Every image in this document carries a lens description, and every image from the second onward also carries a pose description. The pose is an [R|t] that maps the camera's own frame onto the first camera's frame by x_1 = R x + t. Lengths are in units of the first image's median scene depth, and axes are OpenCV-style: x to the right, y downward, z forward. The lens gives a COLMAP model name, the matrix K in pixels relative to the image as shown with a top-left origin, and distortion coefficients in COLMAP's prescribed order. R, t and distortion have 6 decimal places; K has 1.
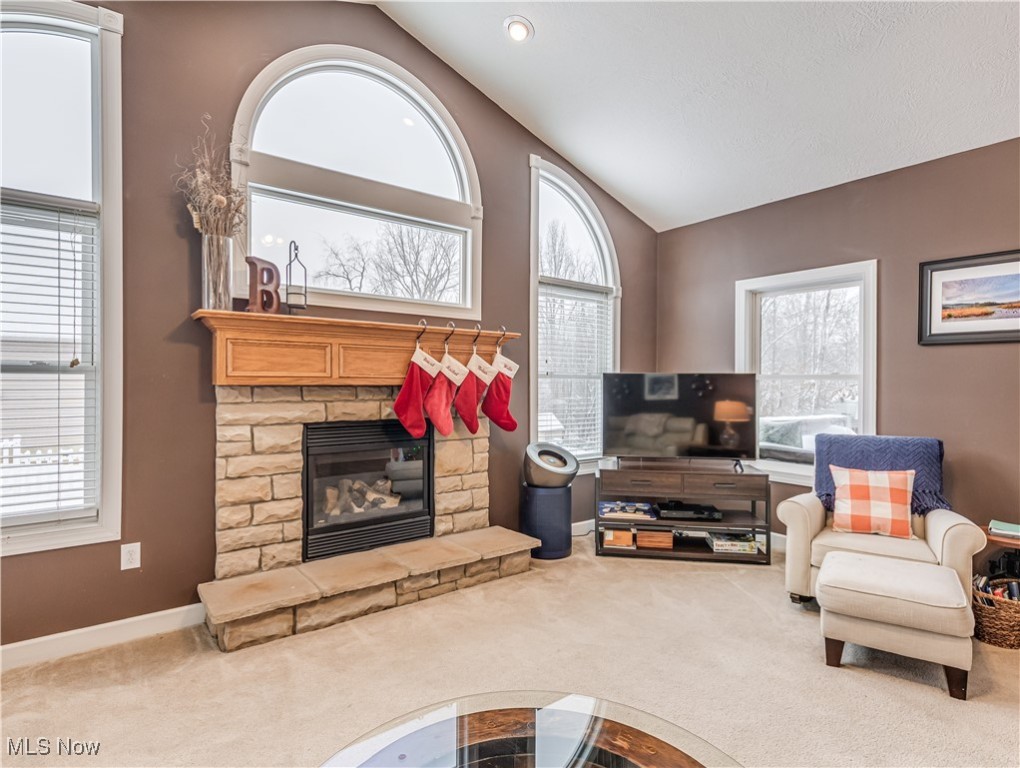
lens RADIAL K [[542.5, 0, 541.7], [0, 542.5, 383.0], [0, 0, 1]] dist [0.006741, 0.000240]
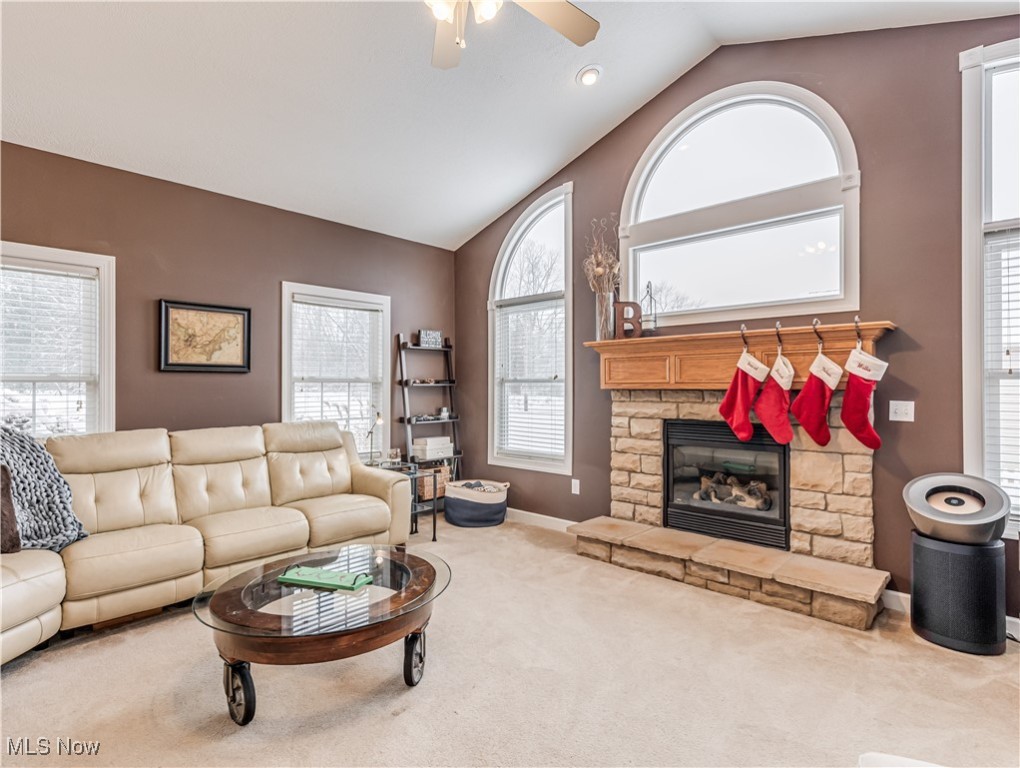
lens RADIAL K [[542.5, 0, 507.6], [0, 542.5, 386.3], [0, 0, 1]] dist [0.006741, 0.000240]
pose [[0.130203, -0.007746, -0.991457, 0.776145], [-0.001631, 0.999966, -0.008027, 0.007950], [0.991486, 0.002663, 0.130186, 0.456476]]
